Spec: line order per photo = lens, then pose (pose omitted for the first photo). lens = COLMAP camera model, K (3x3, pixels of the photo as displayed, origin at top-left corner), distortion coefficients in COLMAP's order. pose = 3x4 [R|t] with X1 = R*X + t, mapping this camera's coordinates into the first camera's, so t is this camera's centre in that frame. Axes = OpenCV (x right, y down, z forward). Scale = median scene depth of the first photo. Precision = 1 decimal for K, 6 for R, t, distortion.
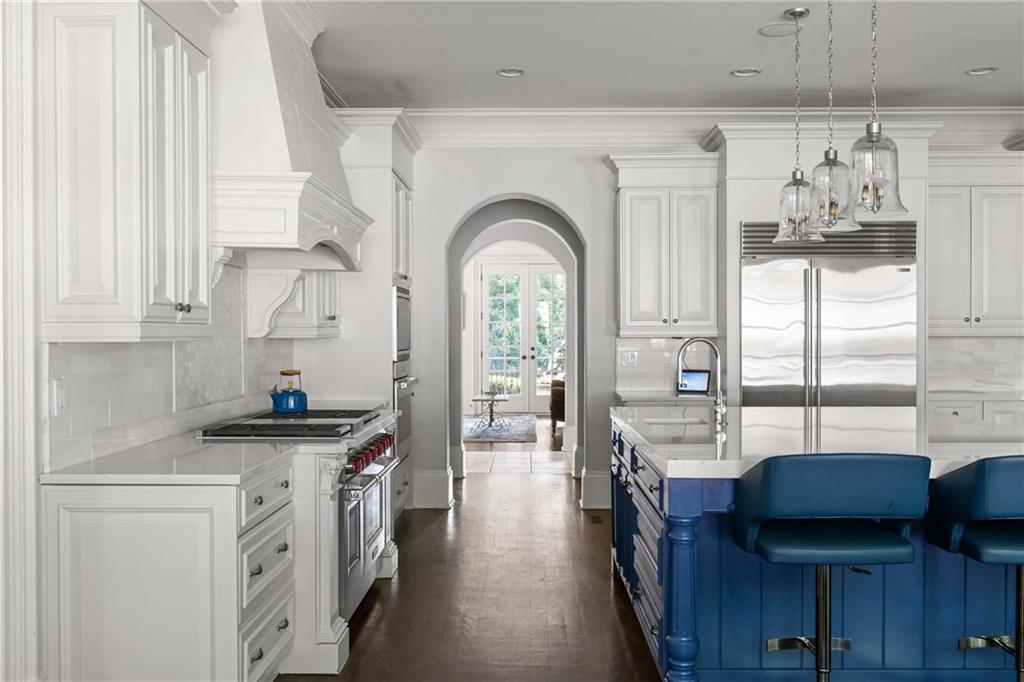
lens RADIAL K [[969.1, 0, 510.0], [0, 969.1, 340.5], [0, 0, 1]] dist [0.000780, 0.000000]
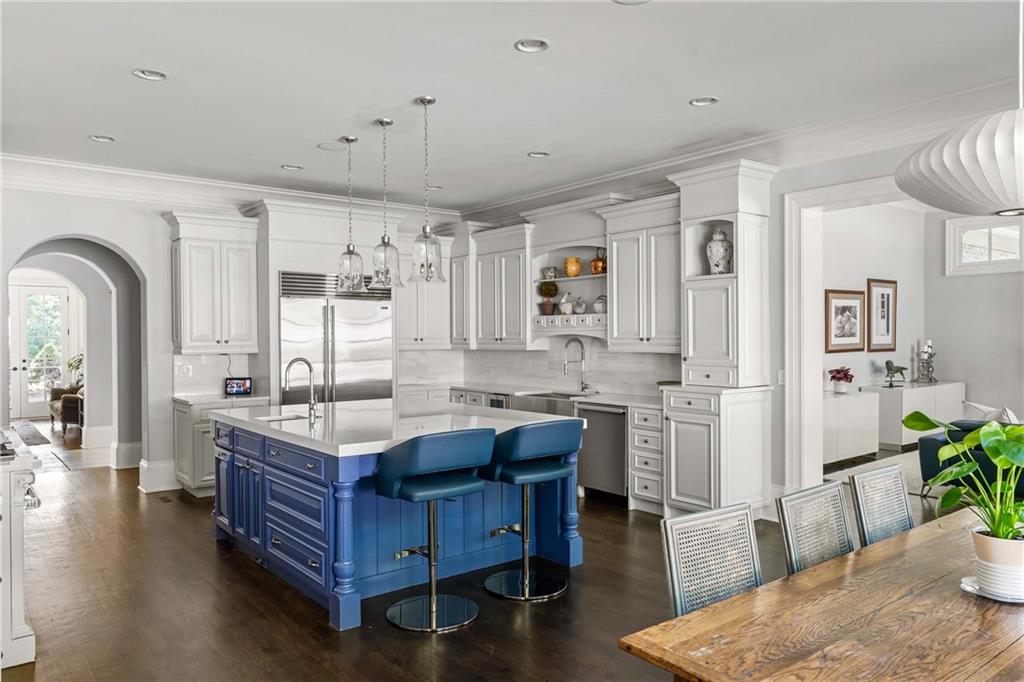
lens RADIAL K [[718.8, 0, 515.0], [0, 718.8, 342.1], [0, 0, 1]] dist [0.005068, 0.000098]
pose [[0.773121, -0.008928, 0.634196, -0.157353], [0.011655, 0.999932, -0.000133, -0.015660], [-0.634152, 0.007494, 0.773172, -0.015439]]
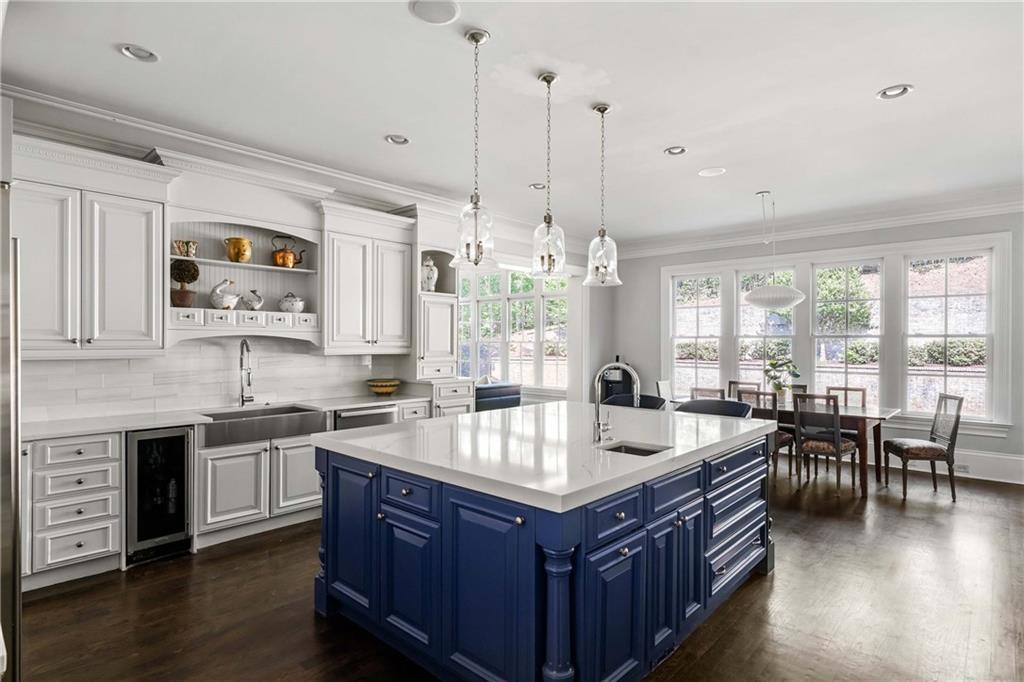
lens RADIAL K [[542.1, 0, 522.9], [0, 542.1, 341.3], [0, 0, 1]] dist [-0.003307, -0.000431]
pose [[-0.758484, 0.001289, 0.651690, -0.080909], [0.004728, 0.999983, 0.003524, -0.020015], [-0.651675, 0.005755, -0.758477, 1.026529]]
